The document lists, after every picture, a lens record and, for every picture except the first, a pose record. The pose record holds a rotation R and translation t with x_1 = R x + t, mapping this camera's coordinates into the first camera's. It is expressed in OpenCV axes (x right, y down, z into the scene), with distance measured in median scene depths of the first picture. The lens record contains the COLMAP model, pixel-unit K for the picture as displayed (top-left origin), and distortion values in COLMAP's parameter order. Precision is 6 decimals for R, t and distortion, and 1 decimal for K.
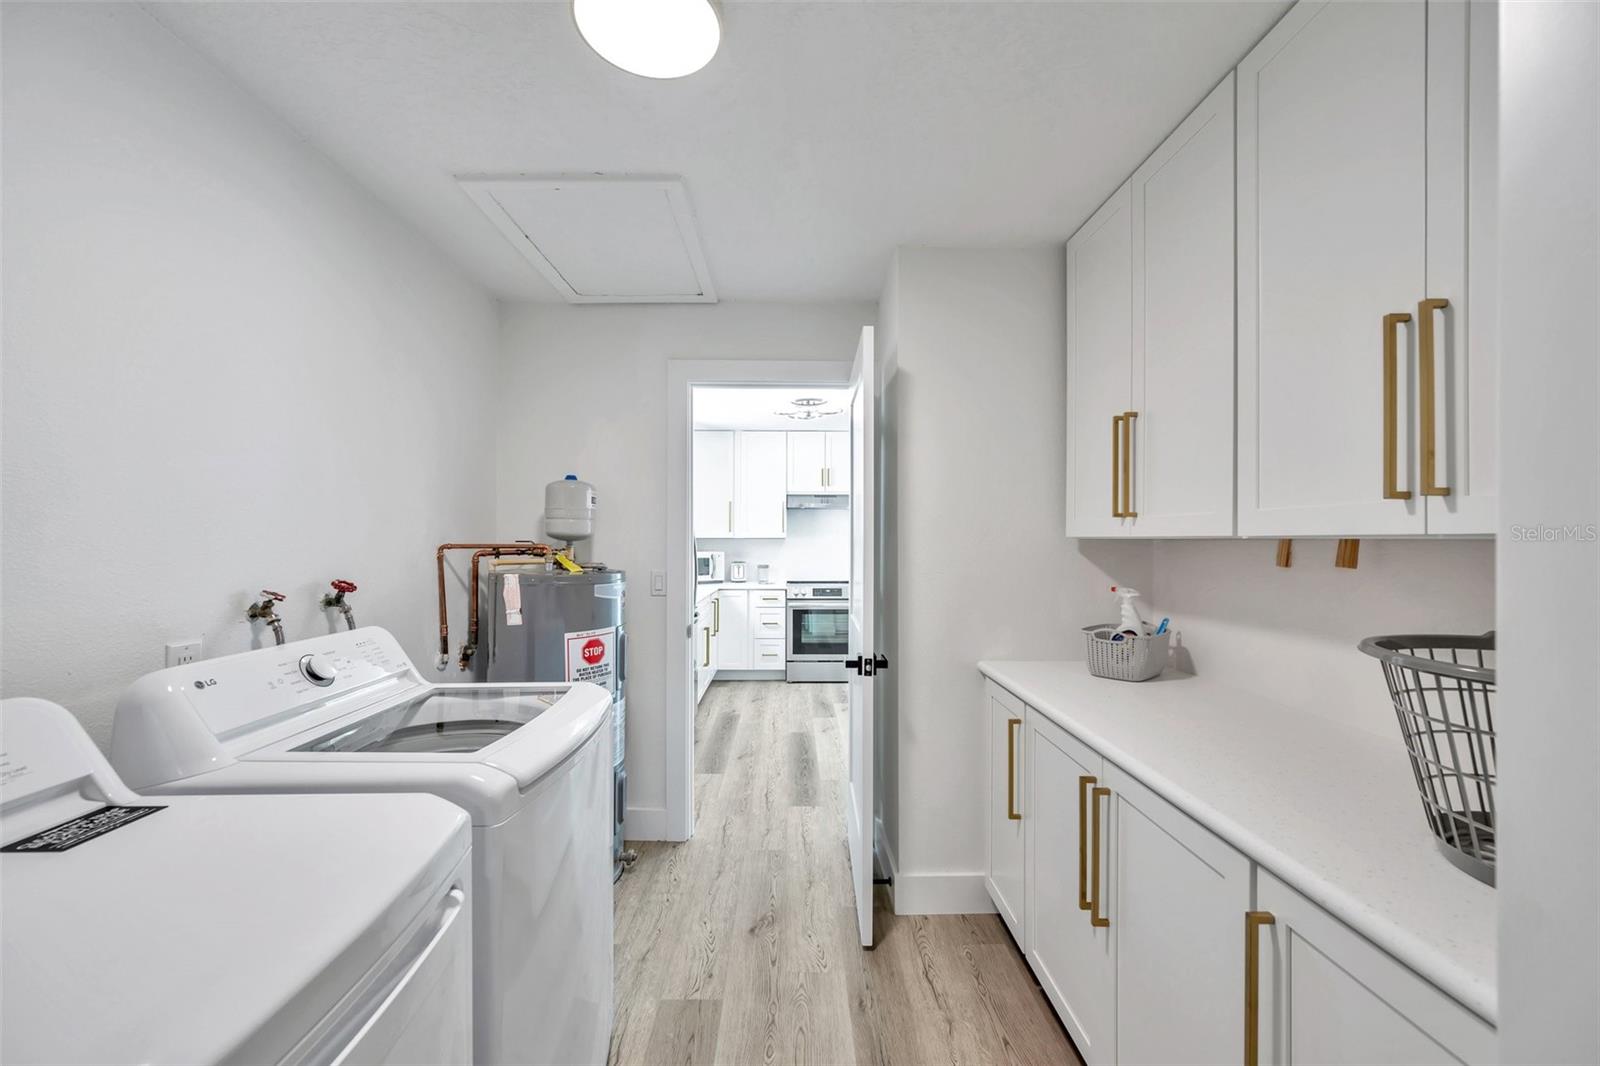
lens RADIAL K [[621.3, 0, 801.6], [0, 621.3, 534.9], [0, 0, 1]] dist [0.001602, -0.000116]
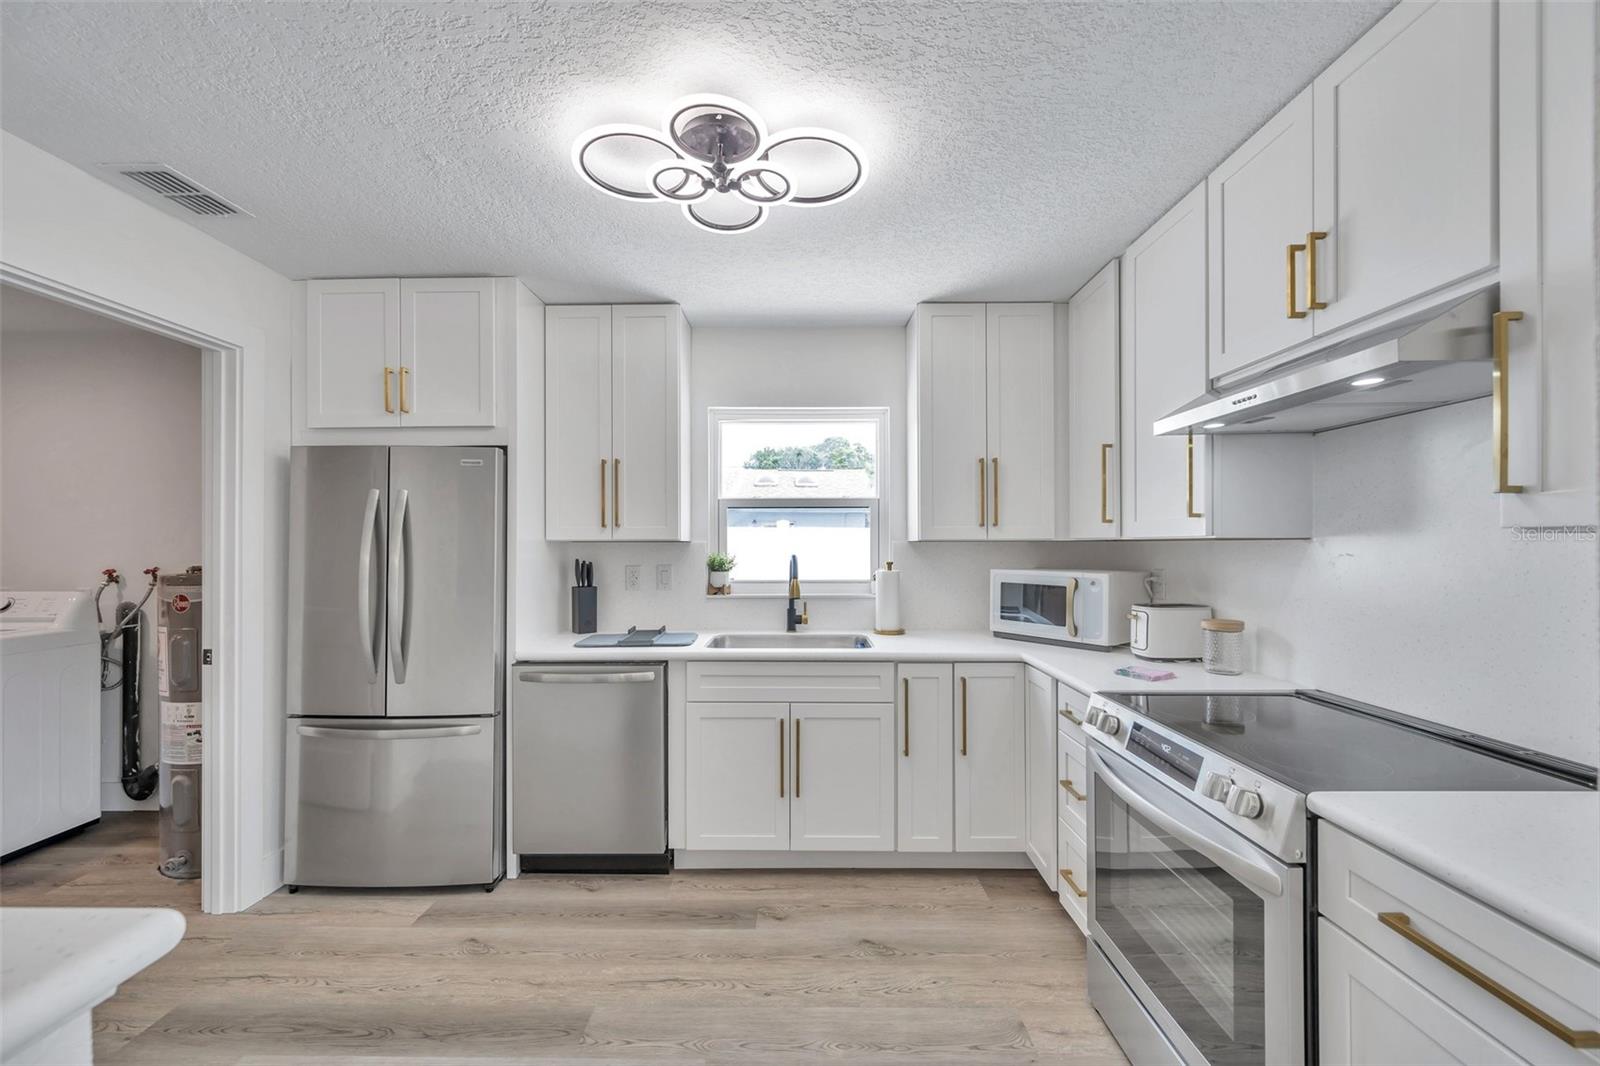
lens RADIAL K [[643.3, 0, 809.0], [0, 643.3, 540.6], [0, 0, 1]] dist [-0.000763, -0.000156]
pose [[-0.028080, -0.006329, -0.999586, 0.303198], [0.007523, 0.999950, -0.006543, 0.007705], [0.999577, -0.007703, -0.028031, 0.864306]]
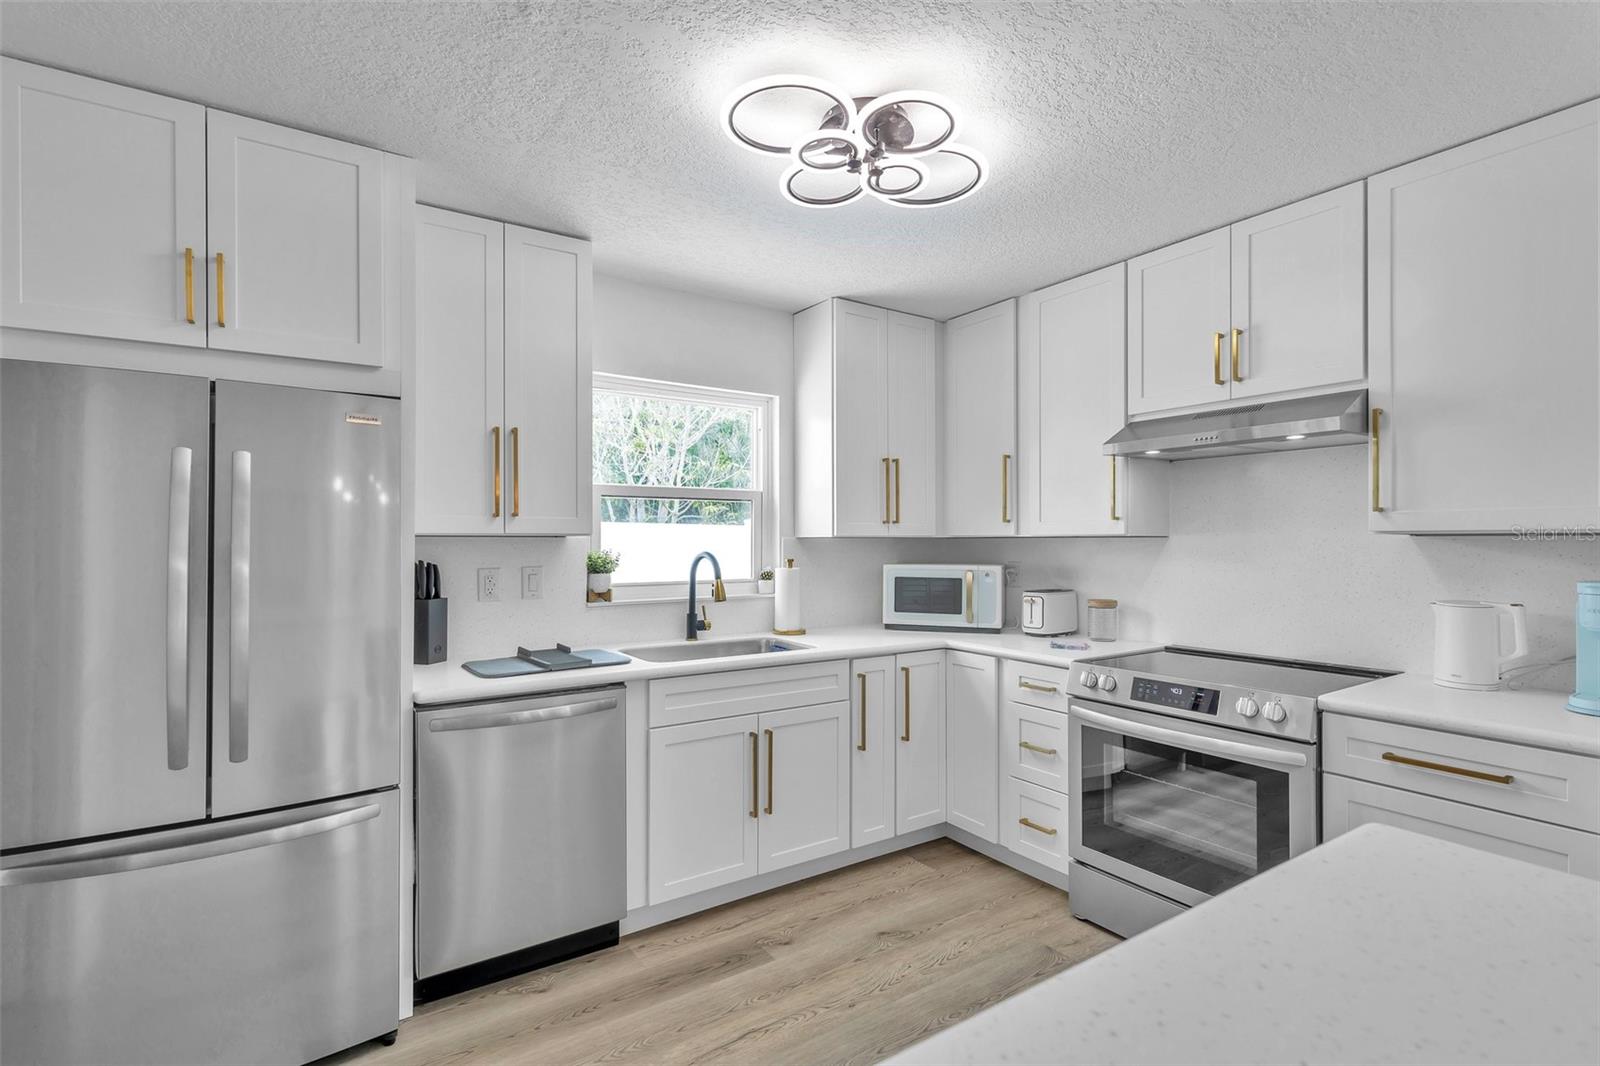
lens RADIAL K [[741.0, 0, 816.2], [0, 741.0, 534.8], [0, 0, 1]] dist [0.000119, -0.000280]
pose [[0.544674, -0.008088, -0.838609, 0.272778], [0.005158, 0.999967, -0.006294, 0.007111], [0.838632, -0.000897, 0.544697, 0.618522]]
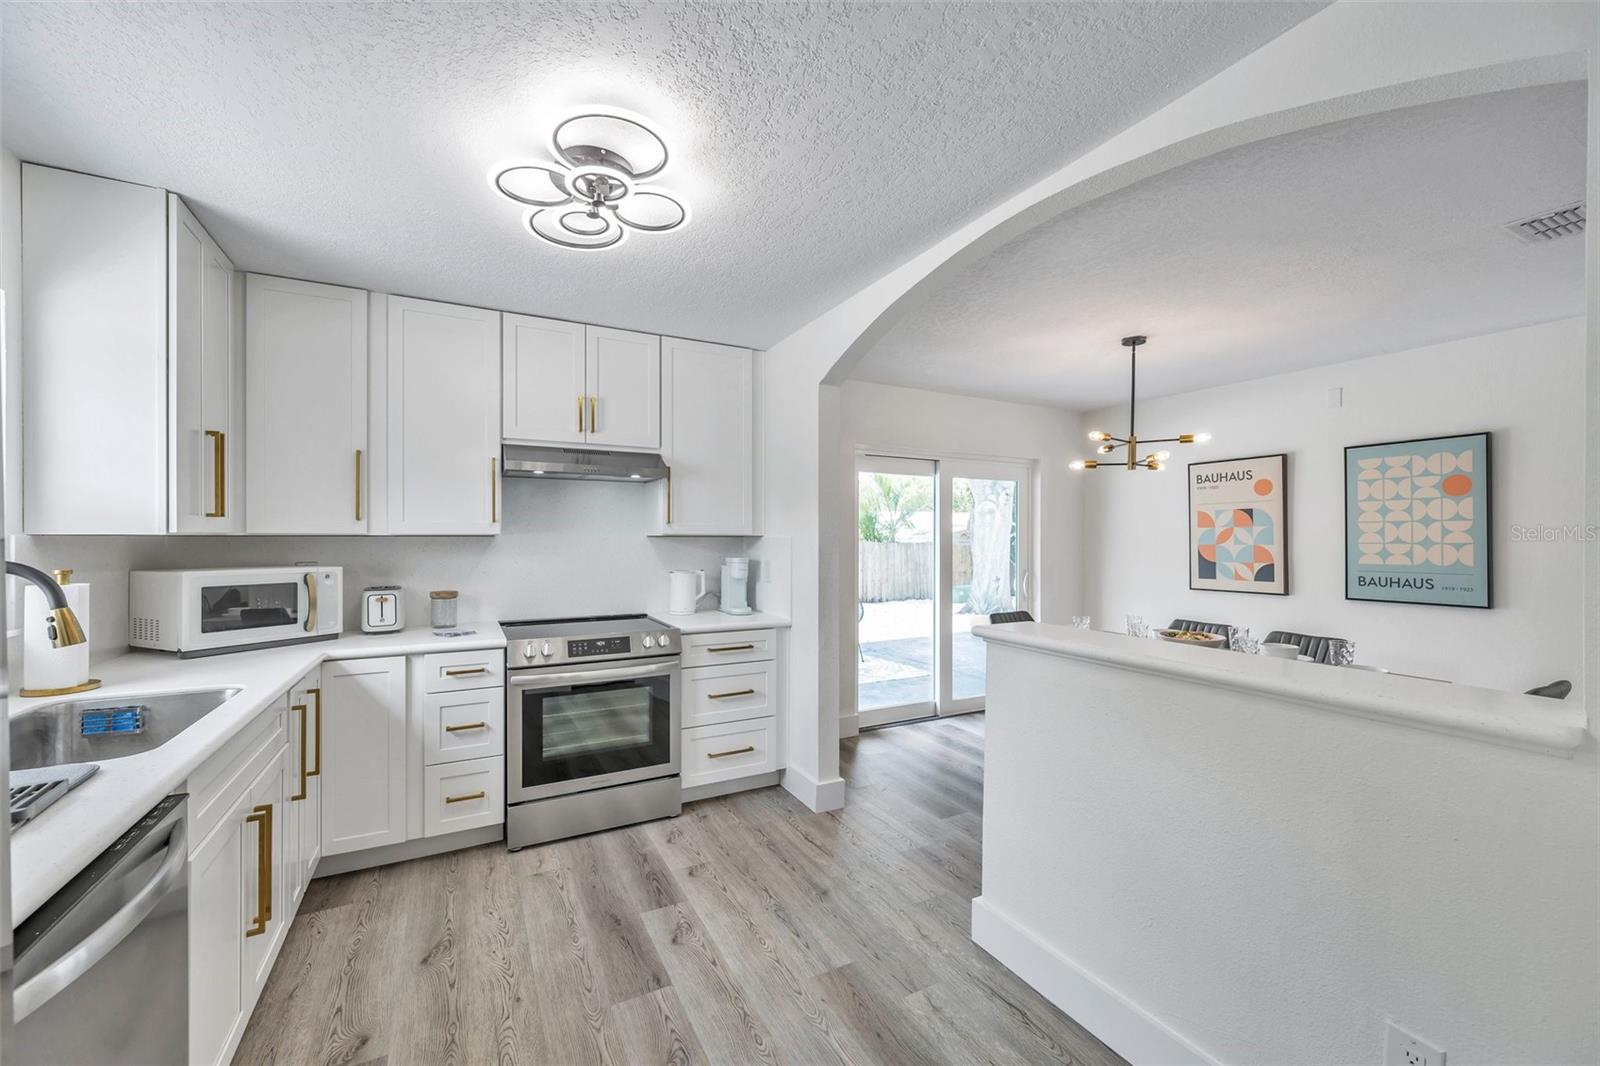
lens RADIAL K [[637.6, 0, 794.5], [0, 637.6, 540.3], [0, 0, 1]] dist [-0.000327, -0.000093]
pose [[0.893714, -0.002807, 0.448629, -0.044920], [-0.001130, 0.999963, 0.008507, 0.005106], [-0.448636, -0.008110, 0.893678, 0.487682]]
